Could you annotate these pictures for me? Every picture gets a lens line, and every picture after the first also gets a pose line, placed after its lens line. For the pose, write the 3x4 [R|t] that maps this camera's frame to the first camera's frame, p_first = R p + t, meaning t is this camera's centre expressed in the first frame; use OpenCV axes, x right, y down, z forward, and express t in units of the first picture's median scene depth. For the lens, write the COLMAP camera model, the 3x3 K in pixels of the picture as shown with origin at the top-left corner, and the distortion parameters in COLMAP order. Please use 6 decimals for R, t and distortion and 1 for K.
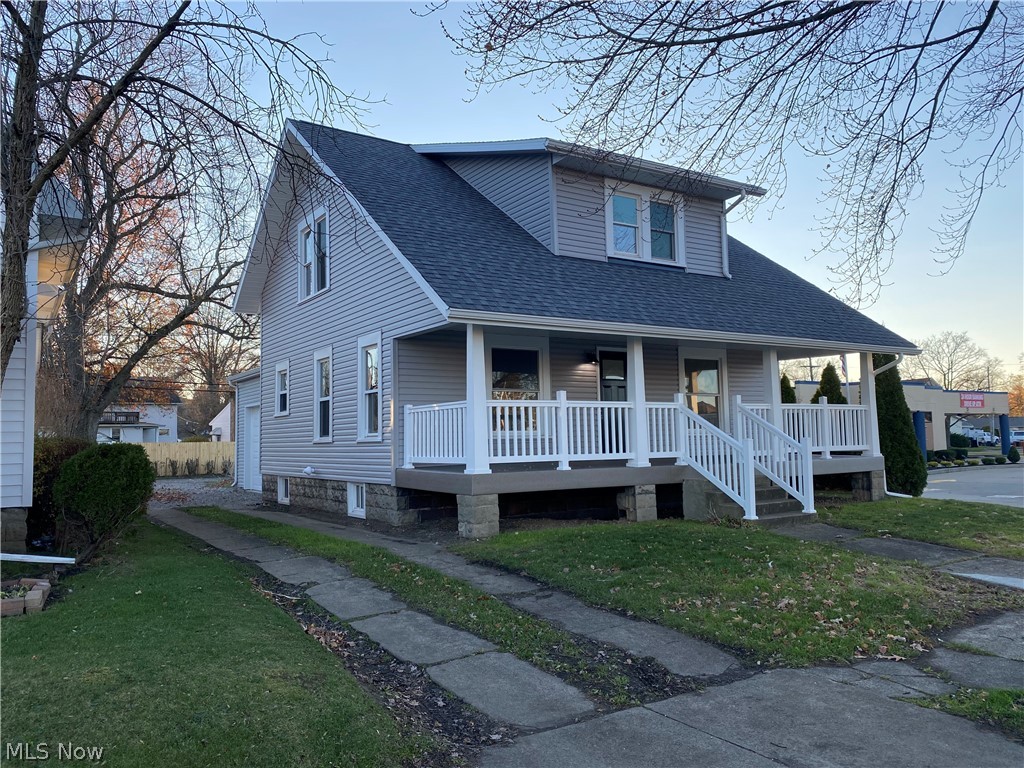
lens RADIAL K [[789.6, 0, 508.4], [0, 789.6, 372.1], [0, 0, 1]] dist [0.035101, -0.008645]
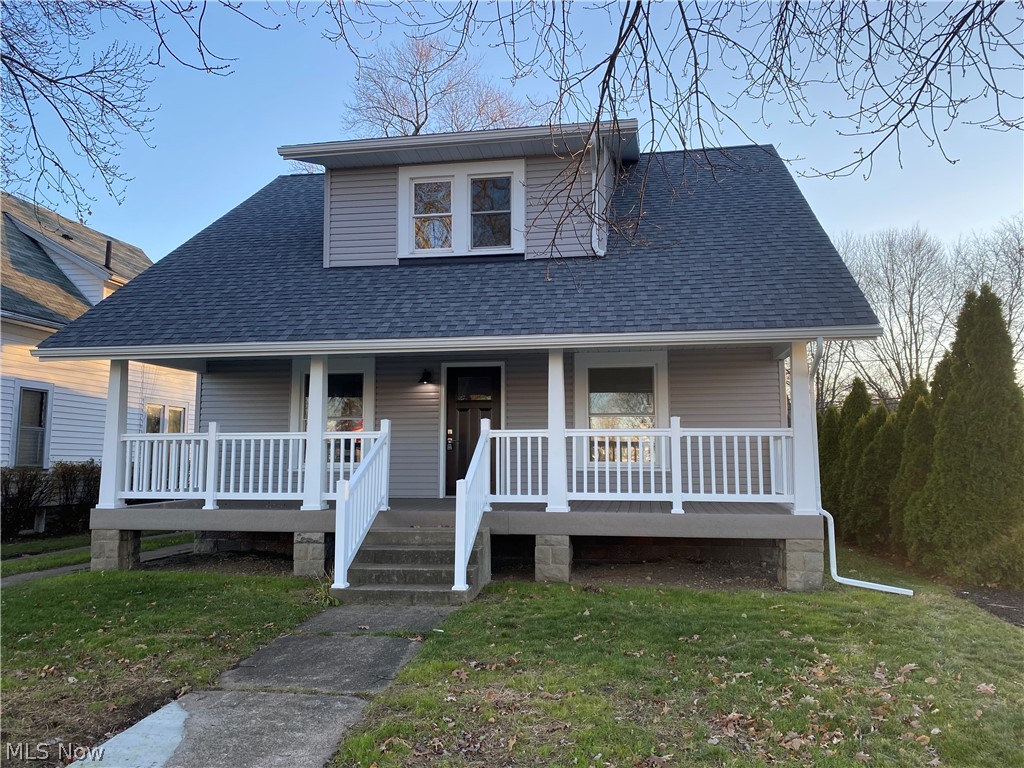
lens RADIAL K [[776.4, 0, 512.0], [0, 776.4, 384.0], [0, 0, 1]] dist [0.056046, -0.004690]
pose [[0.741580, -0.055804, -0.668539, 0.725047], [0.042242, 0.998441, -0.036484, 0.021947], [0.669533, -0.001184, 0.742781, 0.440194]]
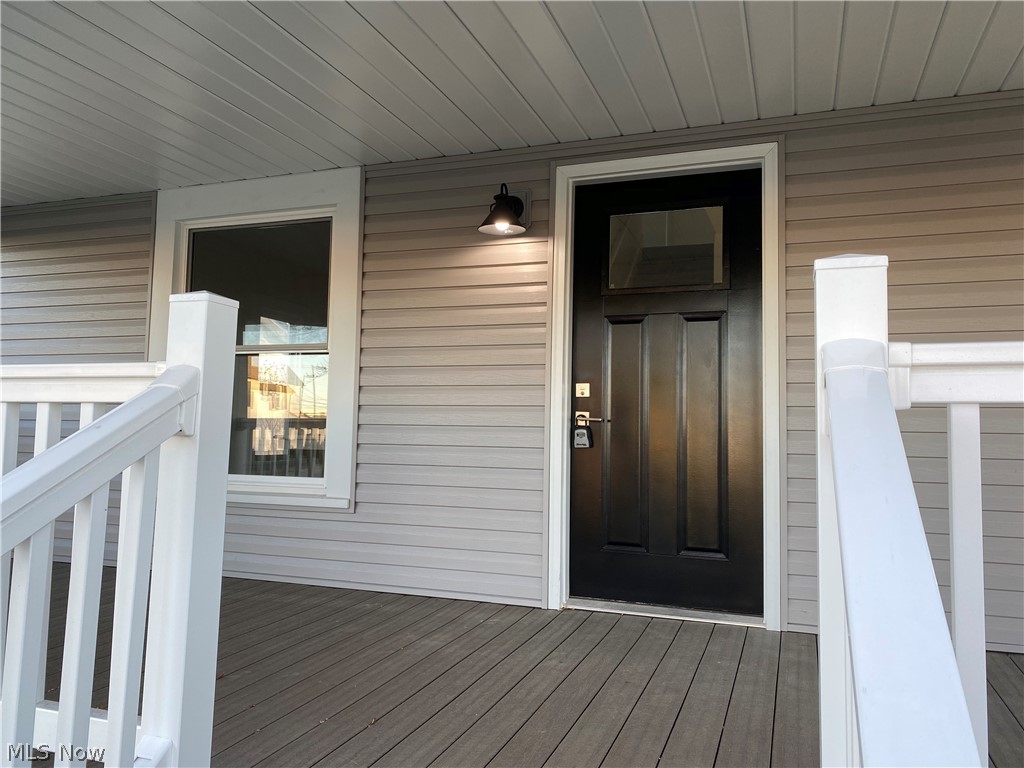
lens RADIAL K [[789.6, 0, 508.4], [0, 789.6, 372.1], [0, 0, 1]] dist [0.035101, -0.008645]
pose [[0.606500, -0.040026, -0.794075, 0.308830], [0.032649, 0.999143, -0.025426, 0.039833], [0.794413, -0.010505, 0.607288, 0.836071]]
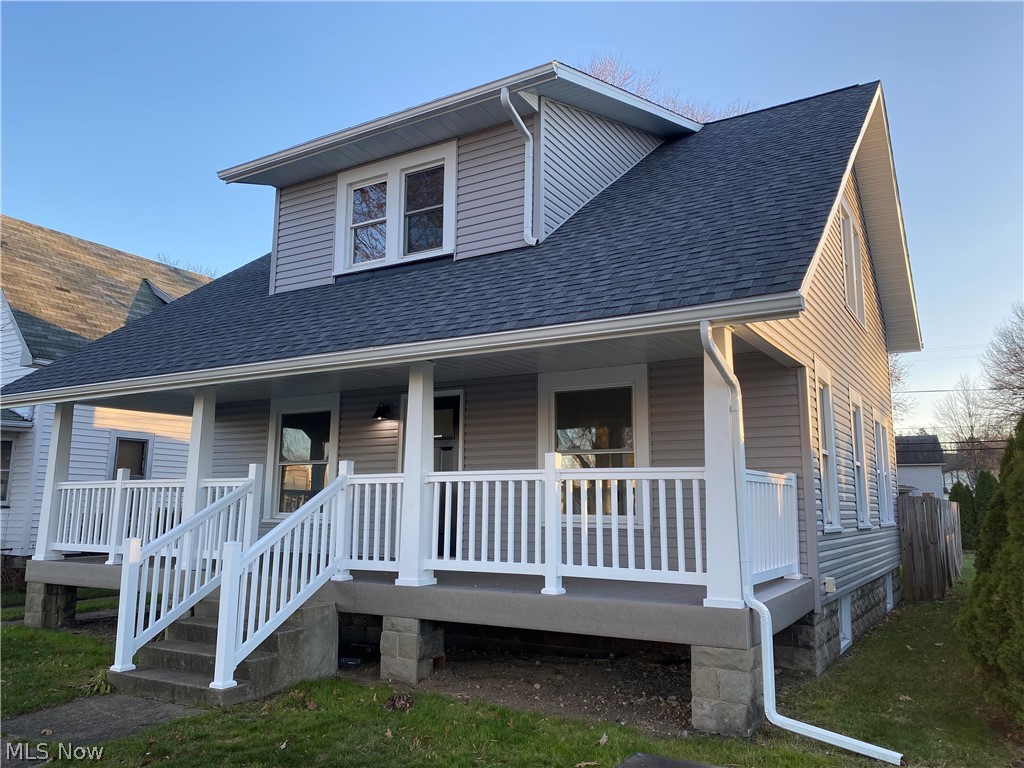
lens RADIAL K [[789.6, 0, 508.4], [0, 789.6, 372.1], [0, 0, 1]] dist [0.035101, -0.008645]
pose [[0.440185, -0.137108, -0.887377, 0.792715], [0.055998, 0.990541, -0.125270, 0.040513], [0.896159, 0.005450, 0.443699, 0.779159]]
